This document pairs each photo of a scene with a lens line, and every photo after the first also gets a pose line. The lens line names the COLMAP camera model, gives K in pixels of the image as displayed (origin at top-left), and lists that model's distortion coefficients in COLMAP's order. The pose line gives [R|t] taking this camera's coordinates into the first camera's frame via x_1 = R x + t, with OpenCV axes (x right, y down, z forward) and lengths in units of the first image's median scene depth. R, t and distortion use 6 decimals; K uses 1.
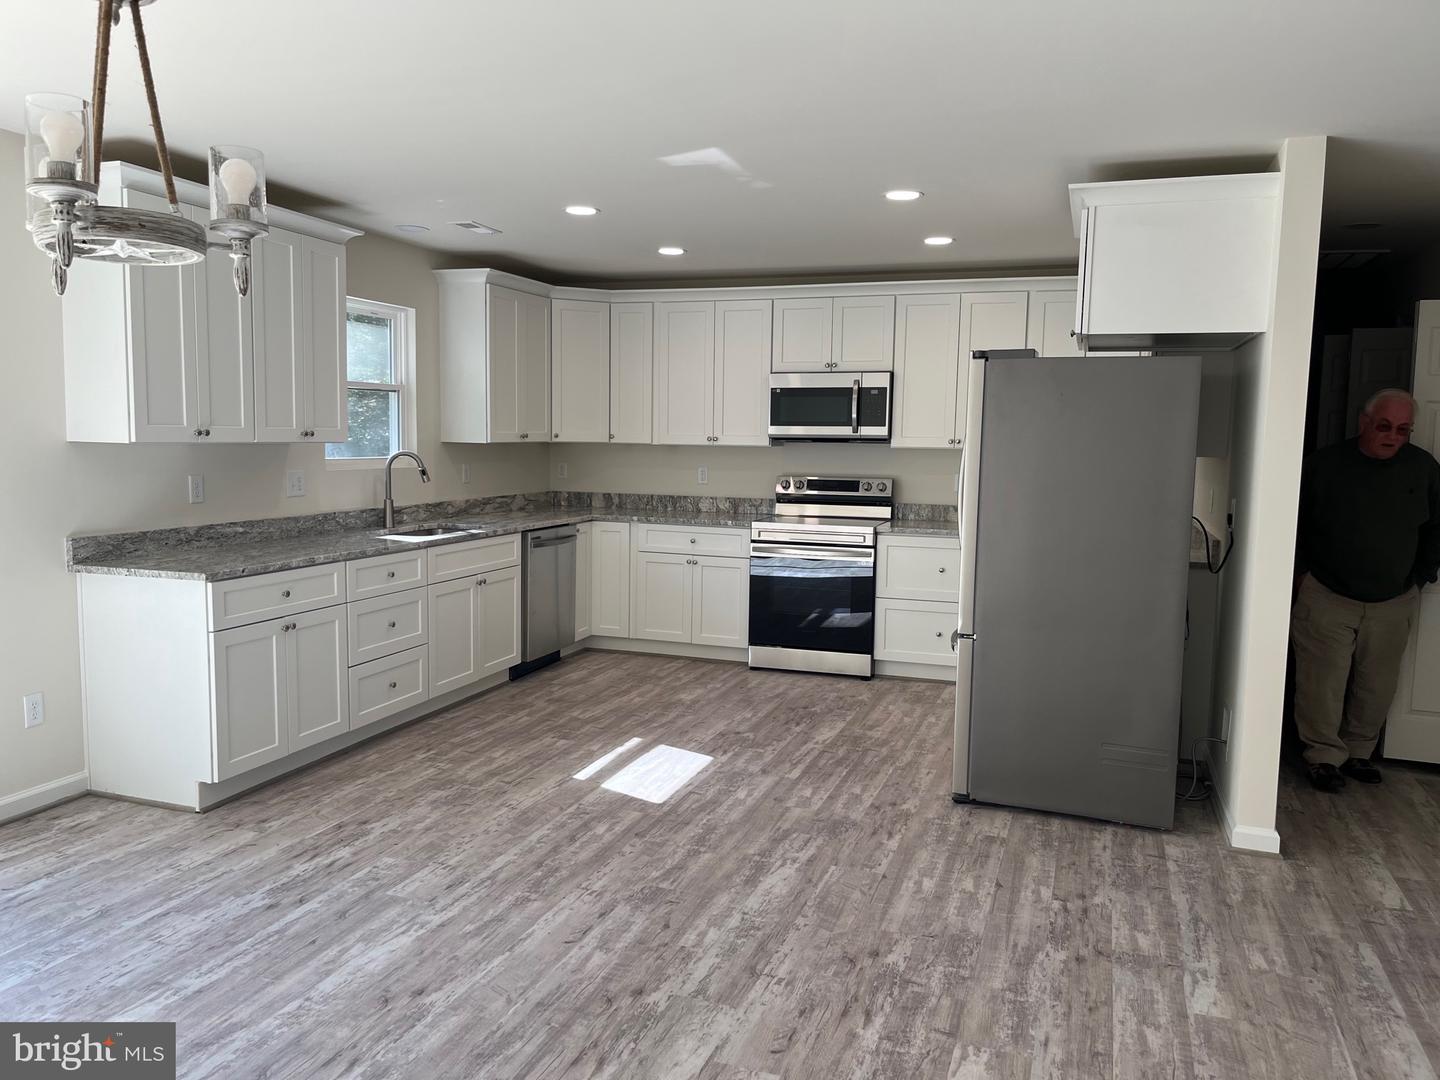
lens RADIAL K [[1086.3, 0, 720.0], [0, 1086.3, 540.0], [0, 0, 1]] dist [0.070820, -0.096784]
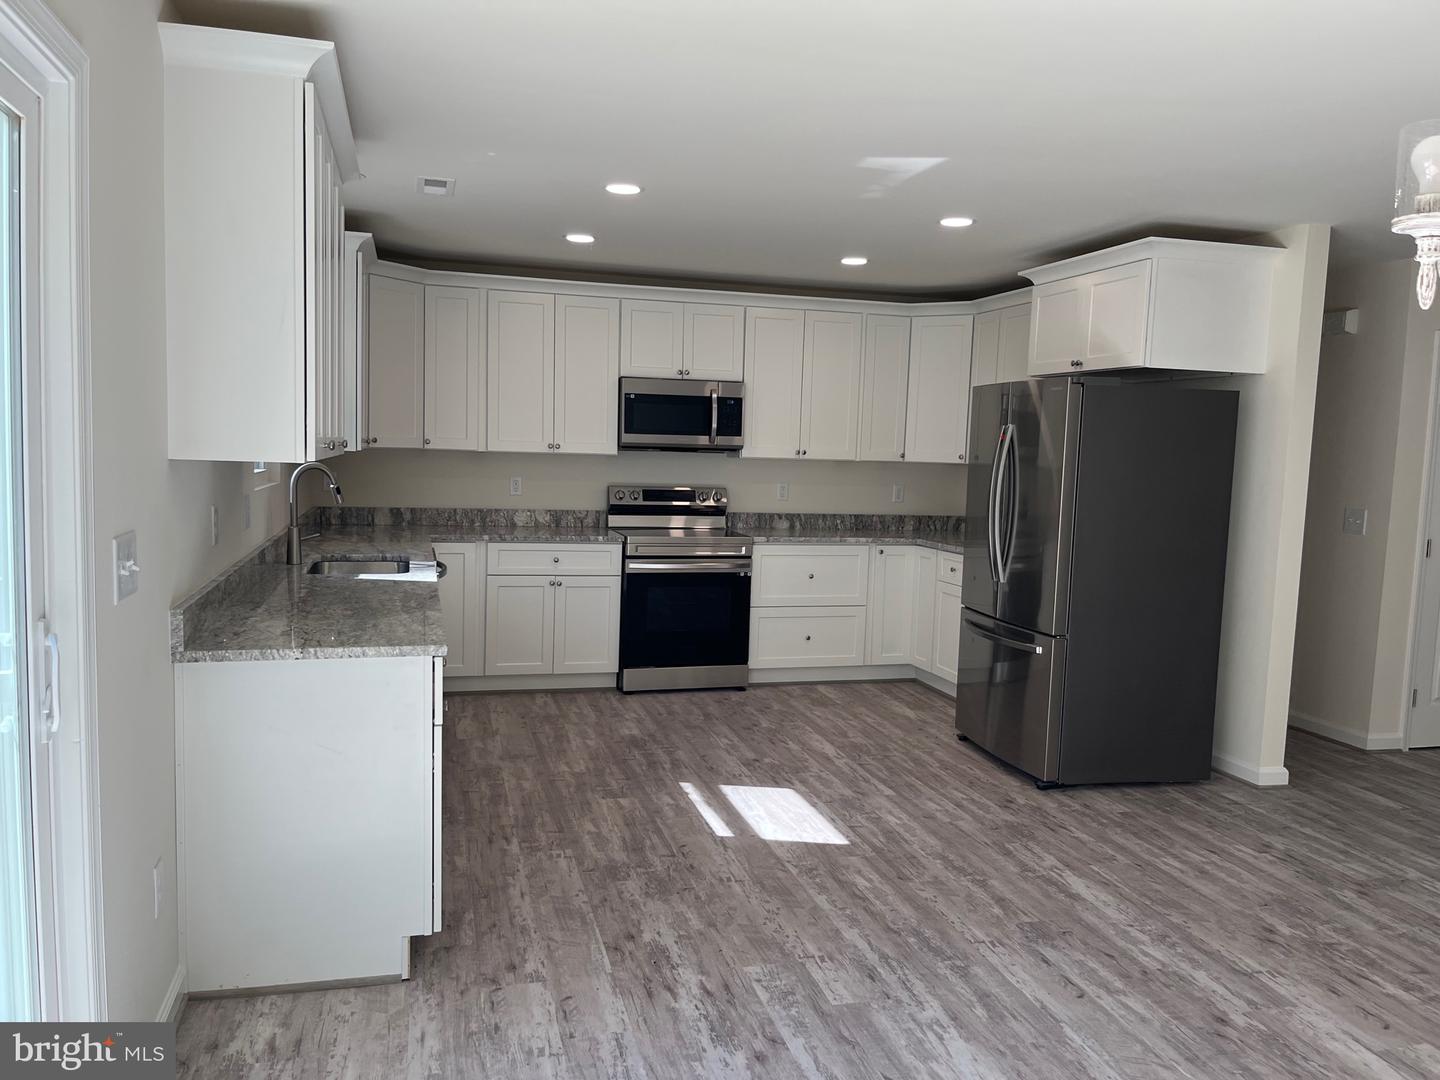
lens RADIAL K [[1086.3, 0, 720.0], [0, 1086.3, 540.0], [0, 0, 1]] dist [0.070820, -0.096784]
pose [[0.824683, -0.039702, 0.564200, -0.707660], [0.038323, 0.999163, 0.014295, -0.039310], [-0.564295, 0.009833, 0.825515, 0.302134]]
